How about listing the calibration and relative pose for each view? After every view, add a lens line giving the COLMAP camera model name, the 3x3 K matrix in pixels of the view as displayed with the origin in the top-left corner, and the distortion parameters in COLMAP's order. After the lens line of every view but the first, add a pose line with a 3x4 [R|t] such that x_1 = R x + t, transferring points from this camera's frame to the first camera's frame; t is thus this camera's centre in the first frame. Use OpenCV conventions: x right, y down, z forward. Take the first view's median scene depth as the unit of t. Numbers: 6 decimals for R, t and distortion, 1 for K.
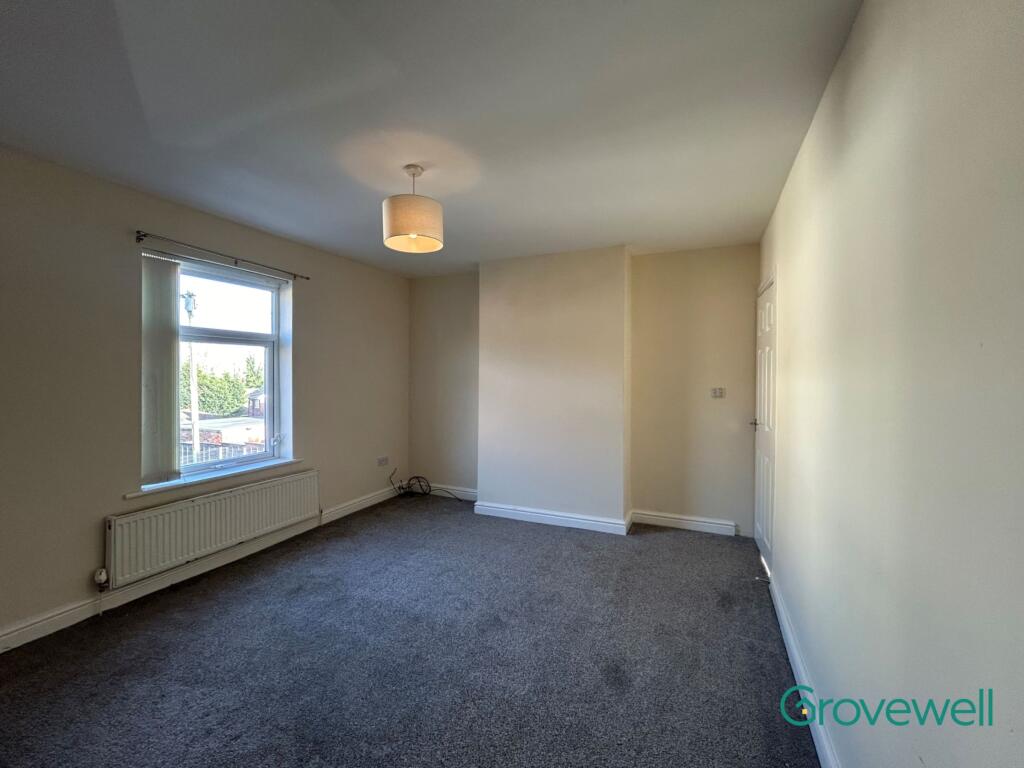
lens RADIAL K [[417.8, 0, 513.0], [0, 417.8, 380.5], [0, 0, 1]] dist [0.000947, -0.000619]
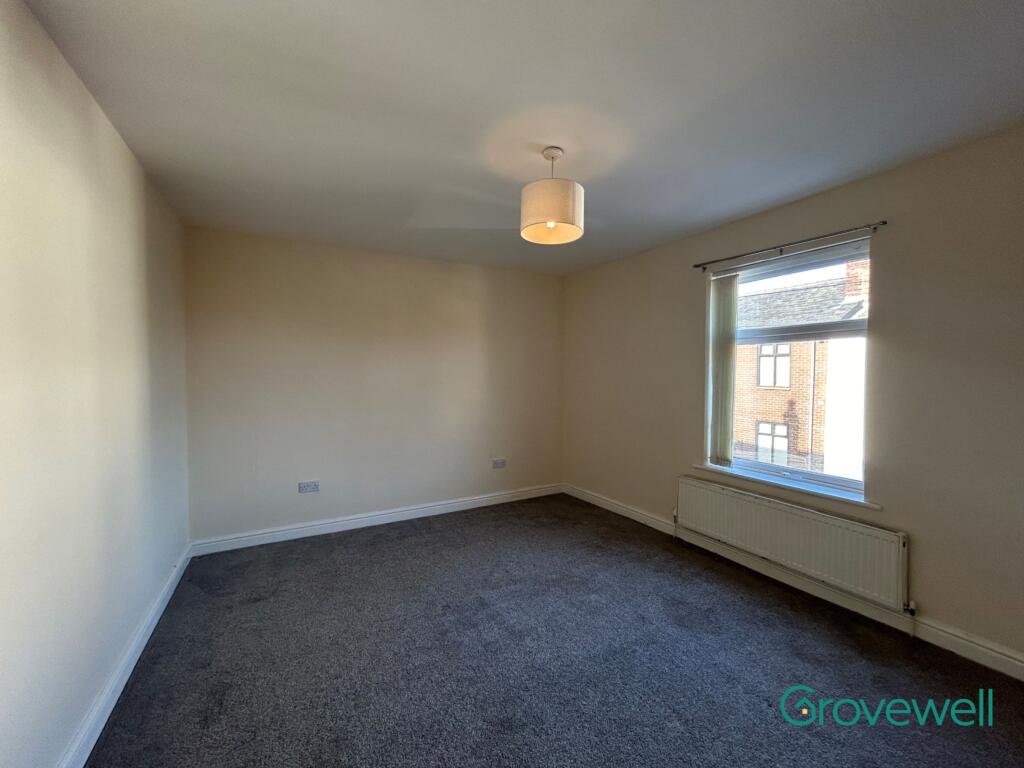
lens RADIAL K [[417.8, 0, 513.0], [0, 417.8, 380.5], [0, 0, 1]] dist [0.000947, -0.000619]
pose [[-0.600767, 0.006778, -0.799395, 0.453045], [-0.020578, 0.999502, 0.023940, -0.013373], [0.799159, 0.030832, -0.600328, 1.212457]]
